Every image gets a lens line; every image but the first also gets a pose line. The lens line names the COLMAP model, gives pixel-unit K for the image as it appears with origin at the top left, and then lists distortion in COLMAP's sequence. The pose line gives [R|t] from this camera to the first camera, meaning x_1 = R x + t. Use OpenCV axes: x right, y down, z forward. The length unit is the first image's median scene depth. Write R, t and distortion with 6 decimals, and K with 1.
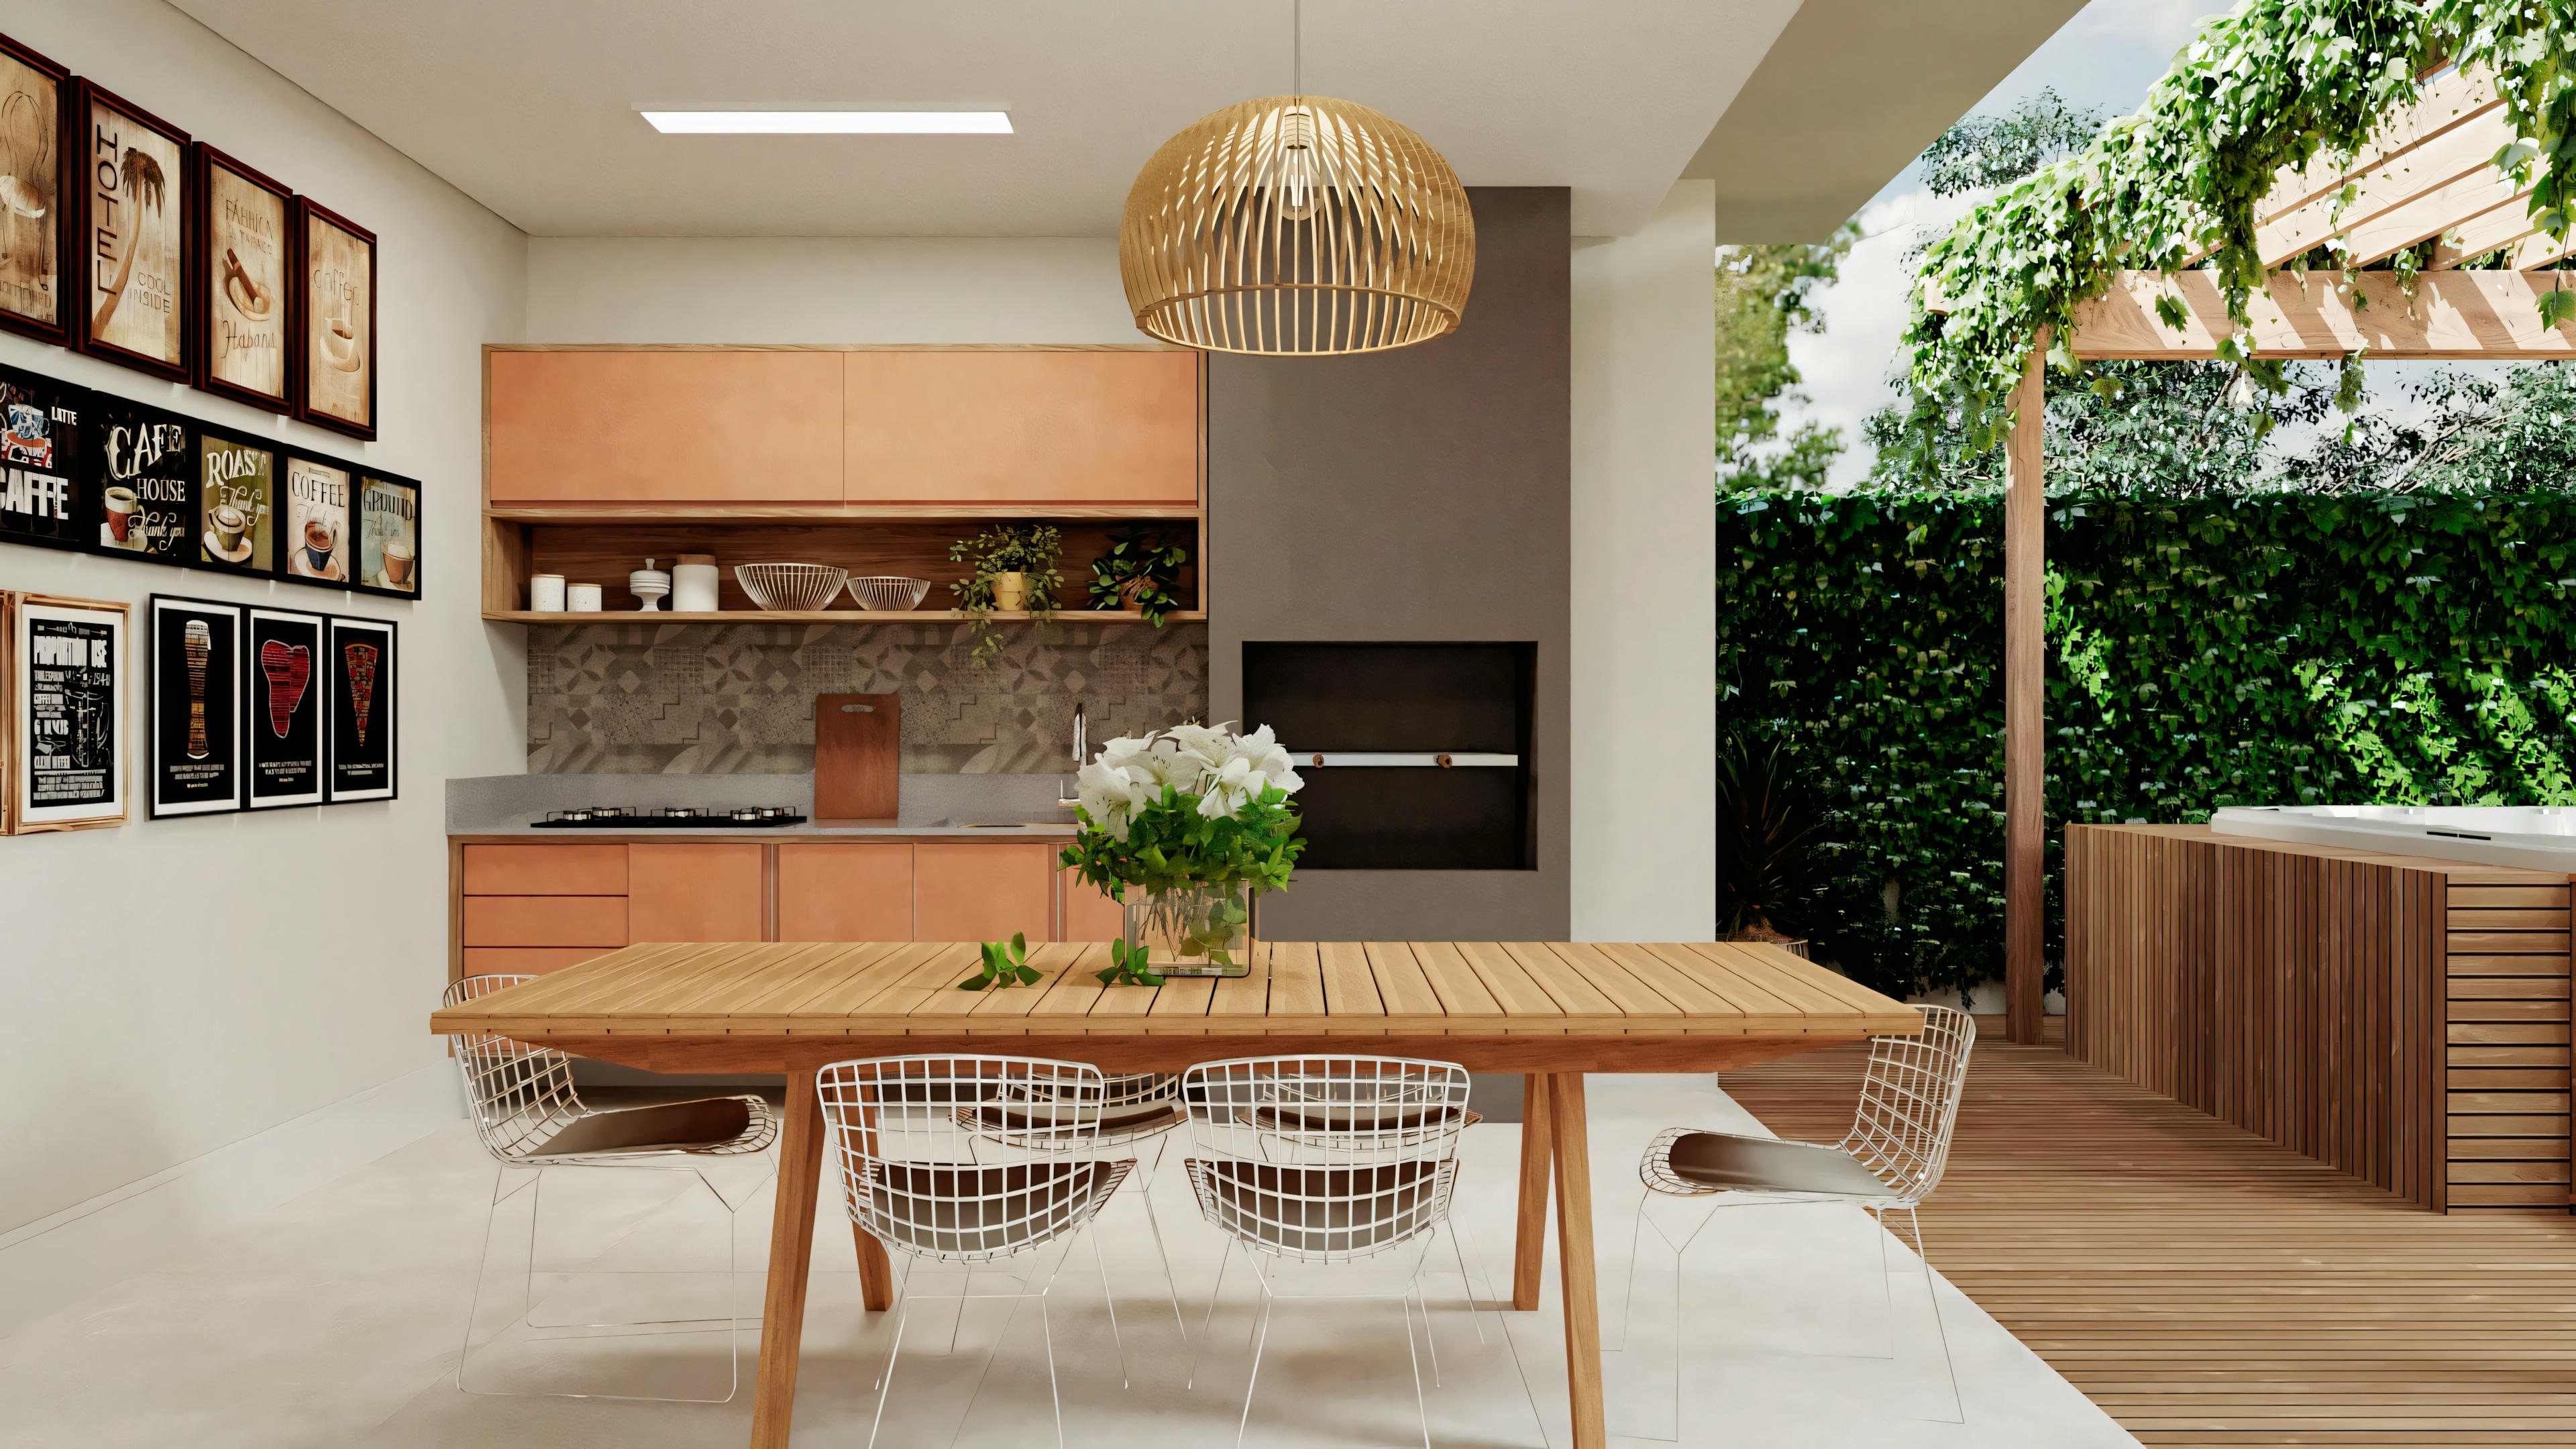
lens RADIAL K [[2174.4, 0, 1288.0], [0, 2174.4, 724.5], [0, 0, 1]] dist [-0.005601, 0.002011]
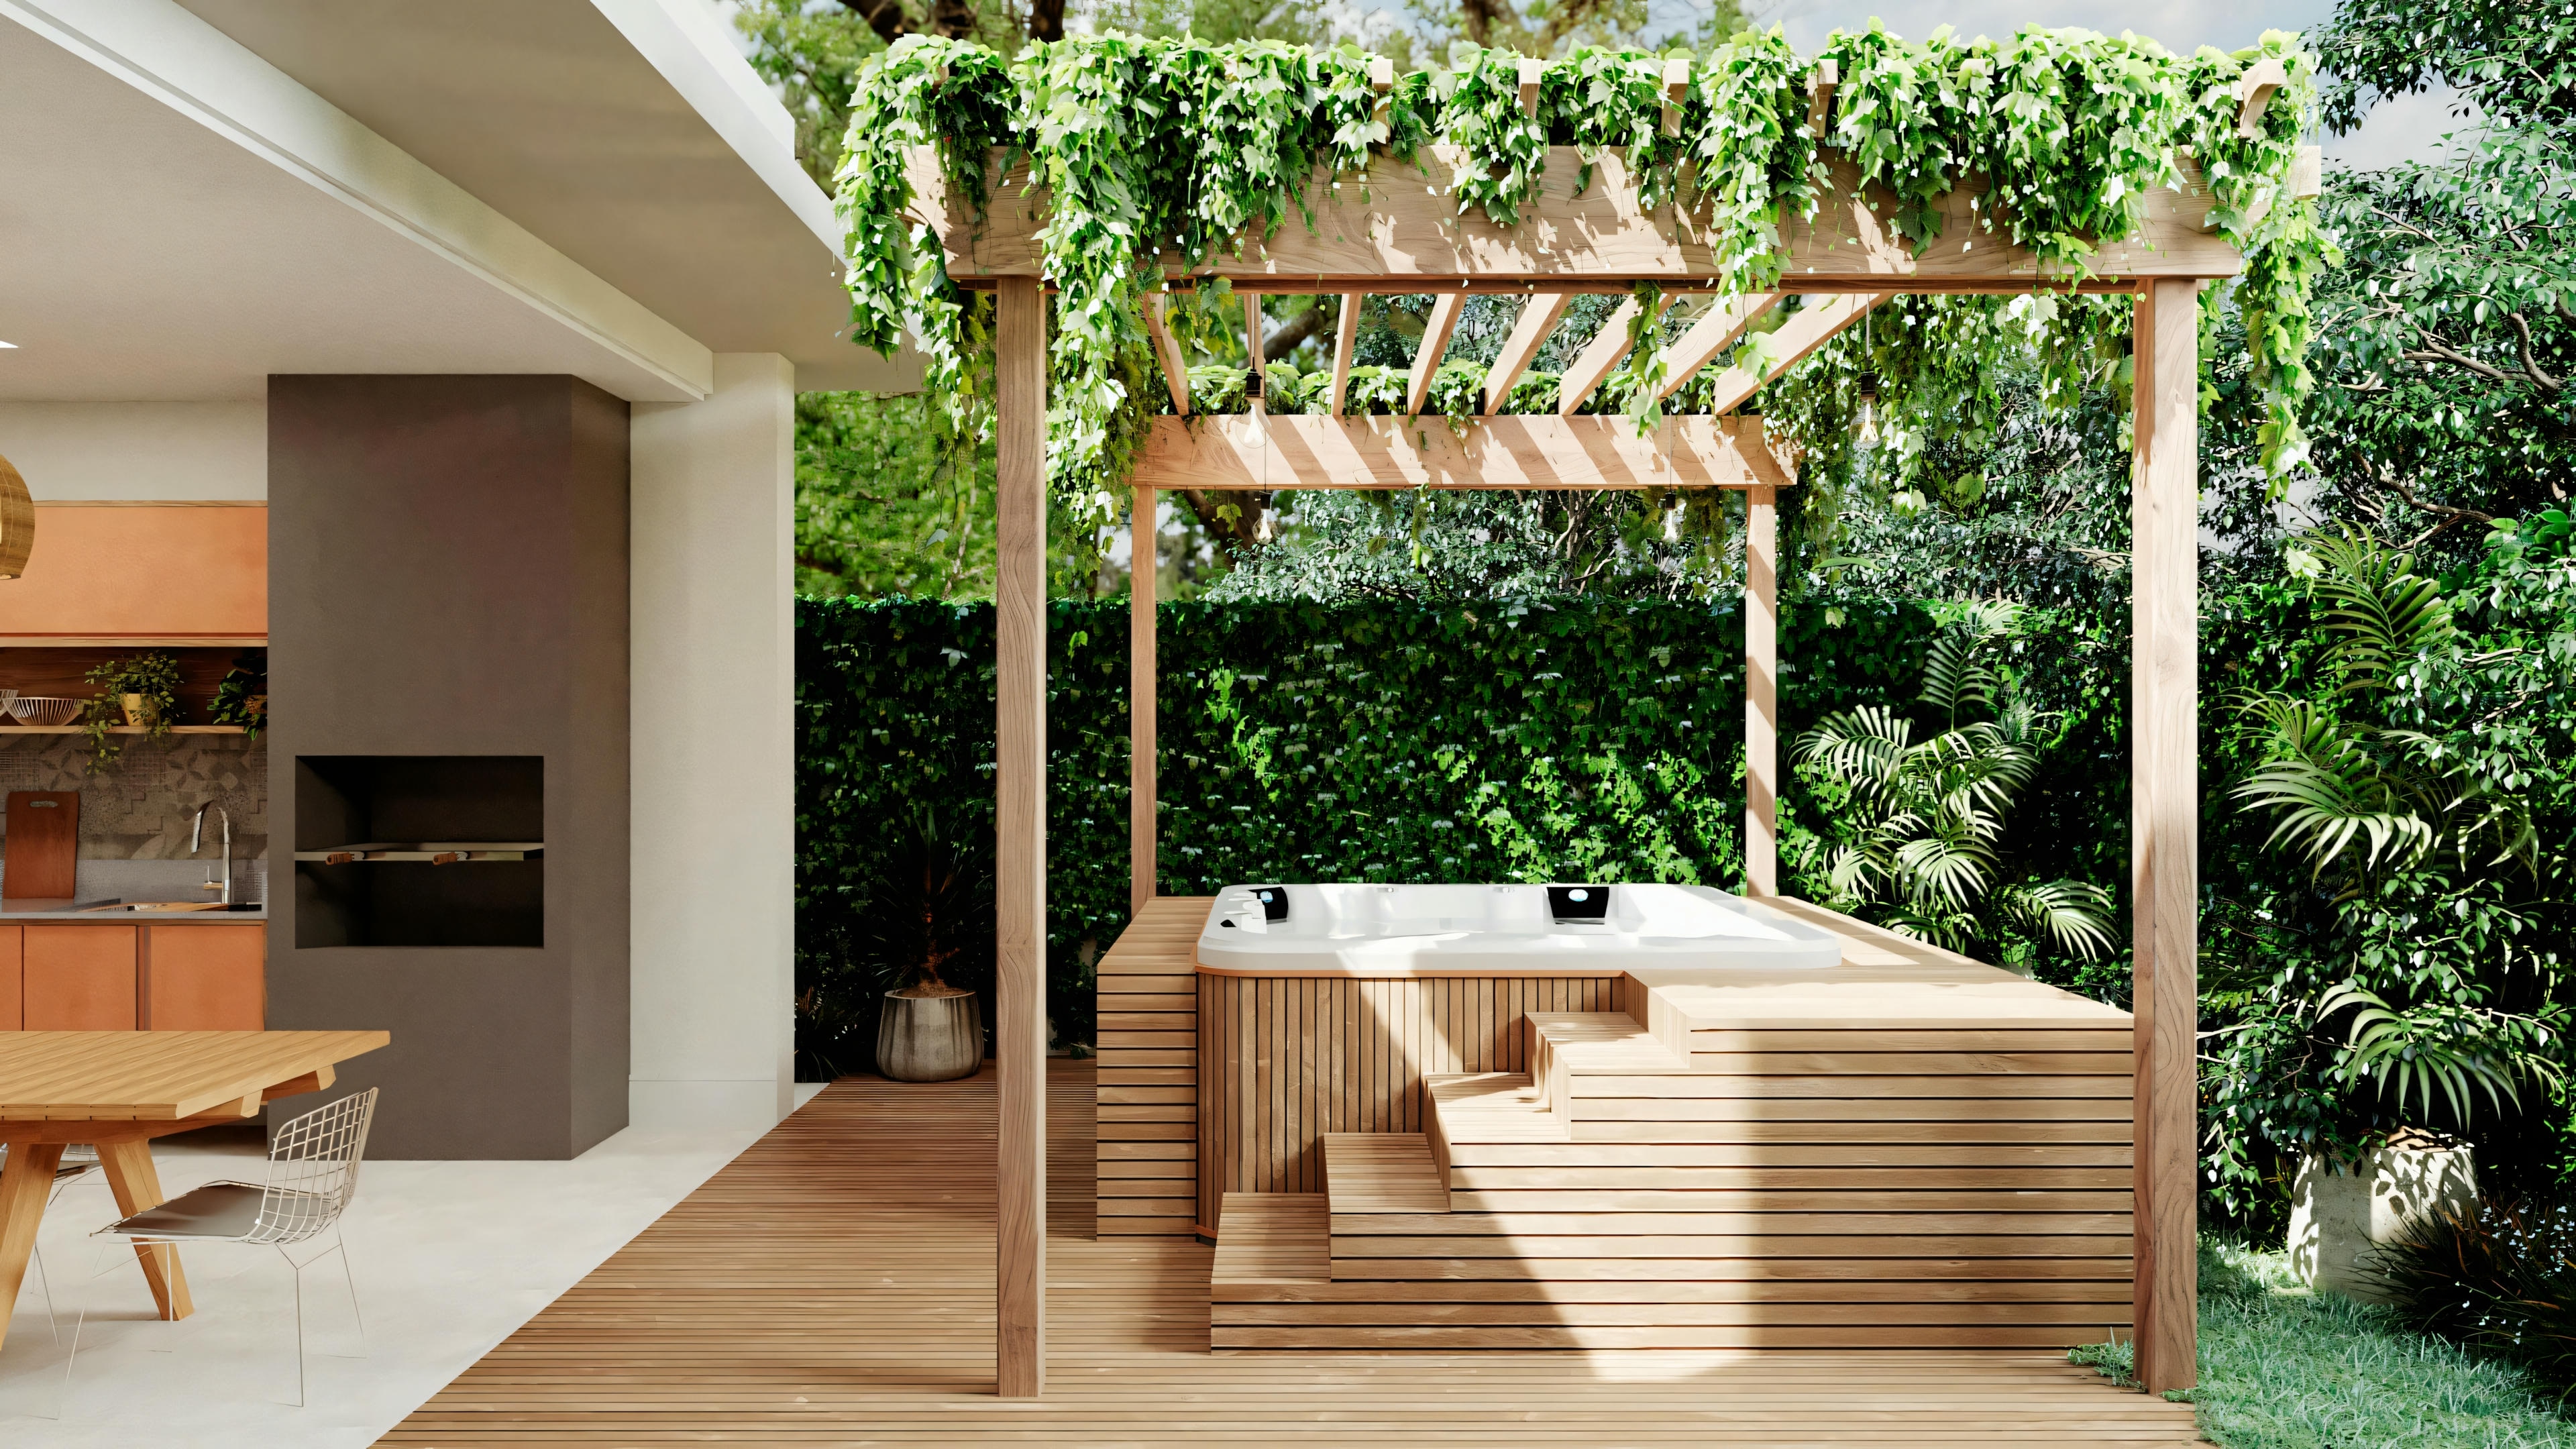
lens RADIAL K [[2174.4, 0, 1288.0], [0, 2174.4, 724.5], [0, 0, 1]] dist [-0.005601, 0.002011]
pose [[0.999993, 0.000059, 0.003745, 0.382240], [-0.000058, 1.000000, -0.000306, -0.040604], [-0.003745, 0.000306, 0.999993, -0.141535]]
